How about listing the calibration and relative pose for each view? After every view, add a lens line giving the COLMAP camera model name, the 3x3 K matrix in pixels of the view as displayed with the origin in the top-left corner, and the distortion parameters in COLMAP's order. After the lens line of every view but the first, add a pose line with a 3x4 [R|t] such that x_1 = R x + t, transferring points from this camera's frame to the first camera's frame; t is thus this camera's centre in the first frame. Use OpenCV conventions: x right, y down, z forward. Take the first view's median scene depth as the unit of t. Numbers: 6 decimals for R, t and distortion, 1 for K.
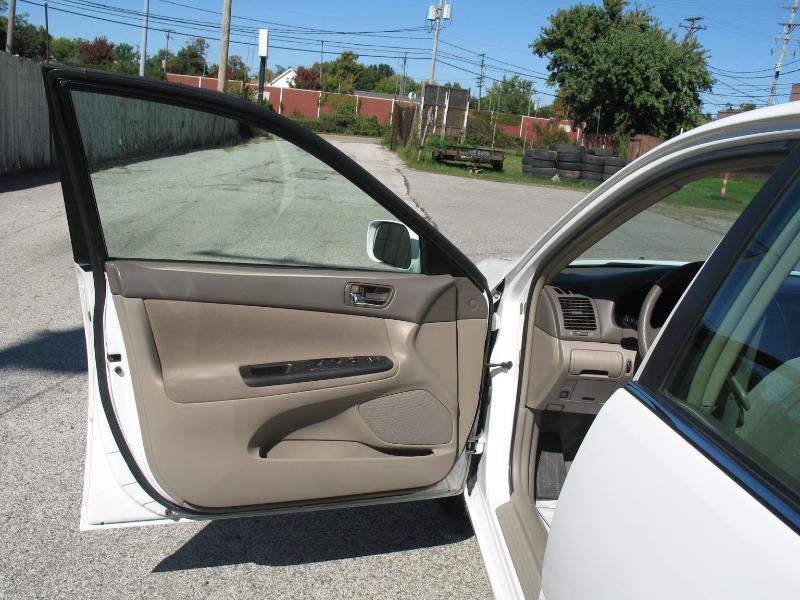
lens RADIAL K [[817.3, 0, 400.0], [0, 817.3, 300.0], [0, 0, 1]] dist [-0.188467, 0.238503]
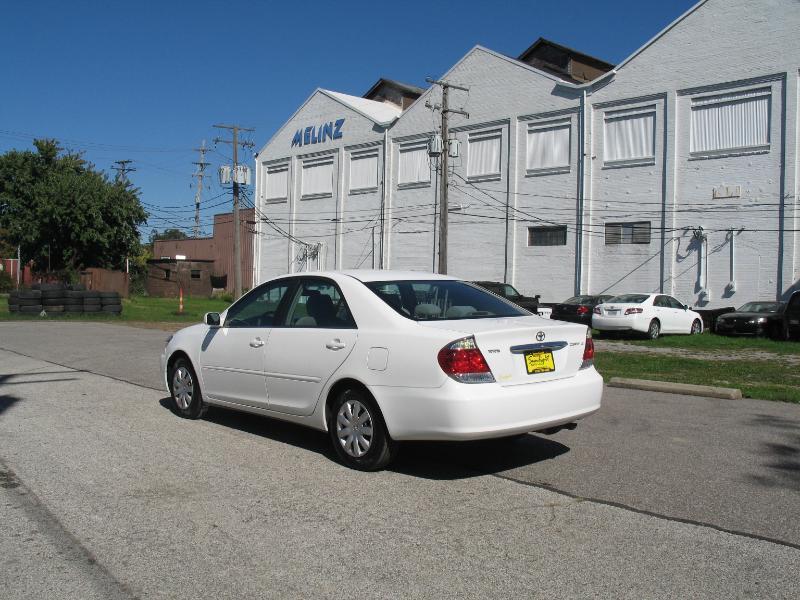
lens RADIAL K [[817.3, 0, 400.0], [0, 817.3, 300.0], [0, 0, 1]] dist [-0.188467, 0.238503]
pose [[0.775060, -0.094863, 0.624726, -0.051228], [0.191565, 0.977414, -0.089246, 0.012146], [-0.602150, 0.188846, 0.775727, -0.078864]]
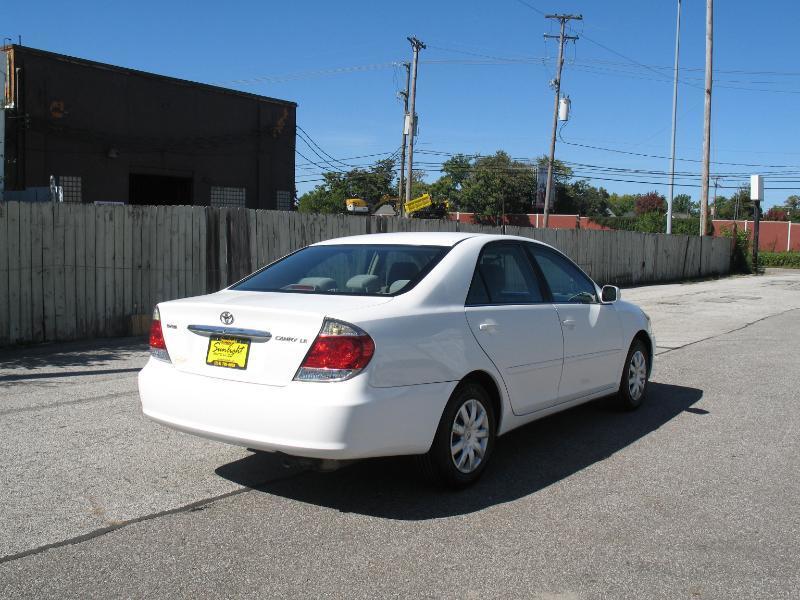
lens RADIAL K [[817.3, 0, 400.0], [0, 817.3, 300.0], [0, 0, 1]] dist [-0.188467, 0.238503]
pose [[0.779905, -0.038727, -0.624699, 0.077762], [-0.075190, 0.985059, -0.154939, 0.019275], [0.621365, 0.167809, 0.765340, -0.058762]]
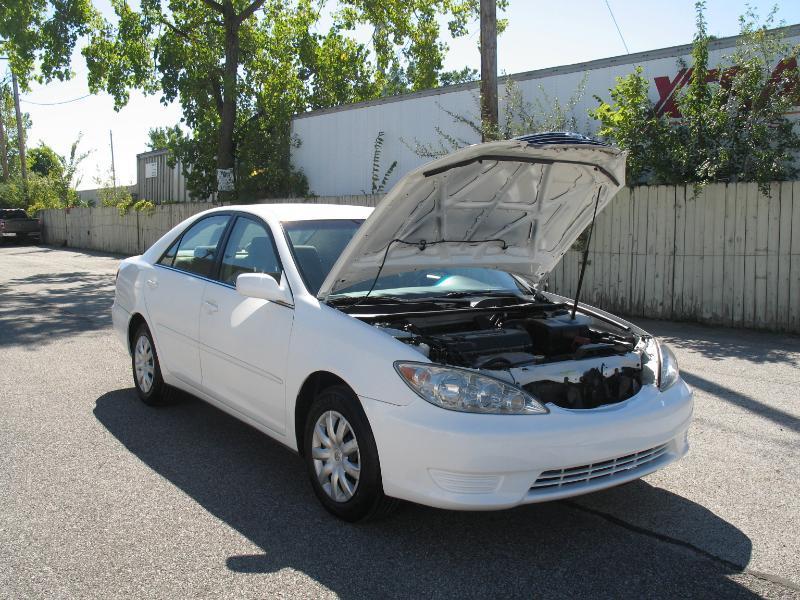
lens RADIAL K [[817.3, 0, 400.0], [0, 817.3, 300.0], [0, 0, 1]] dist [-0.188467, 0.238503]
pose [[-0.838033, -0.040778, -0.544093, 0.062316], [-0.193441, 0.954633, 0.226399, -0.016826], [0.510177, 0.294980, -0.807902, 0.100889]]
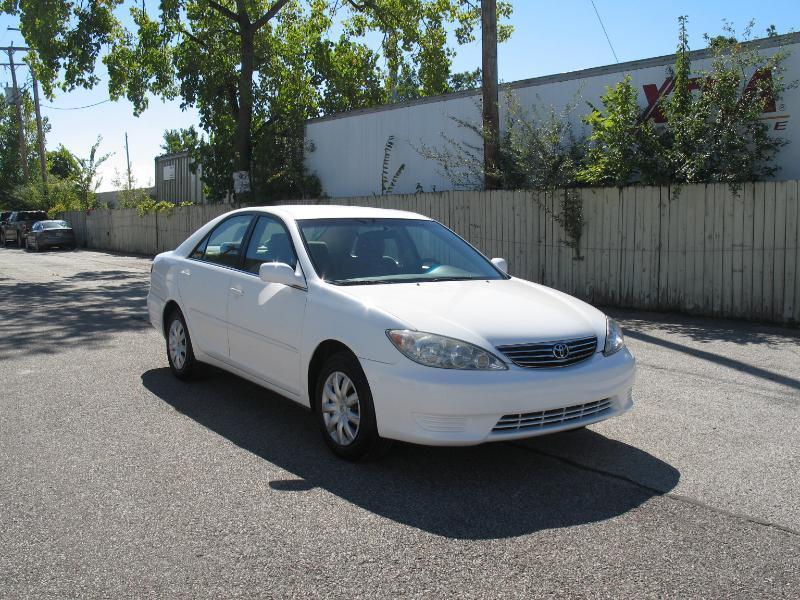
lens RADIAL K [[817.3, 0, 400.0], [0, 817.3, 300.0], [0, 0, 1]] dist [-0.188467, 0.238503]
pose [[-0.847211, -0.038337, -0.529871, 0.068833], [-0.186585, 0.955326, 0.229210, -0.019042], [0.497413, 0.293056, -0.816516, 0.114795]]
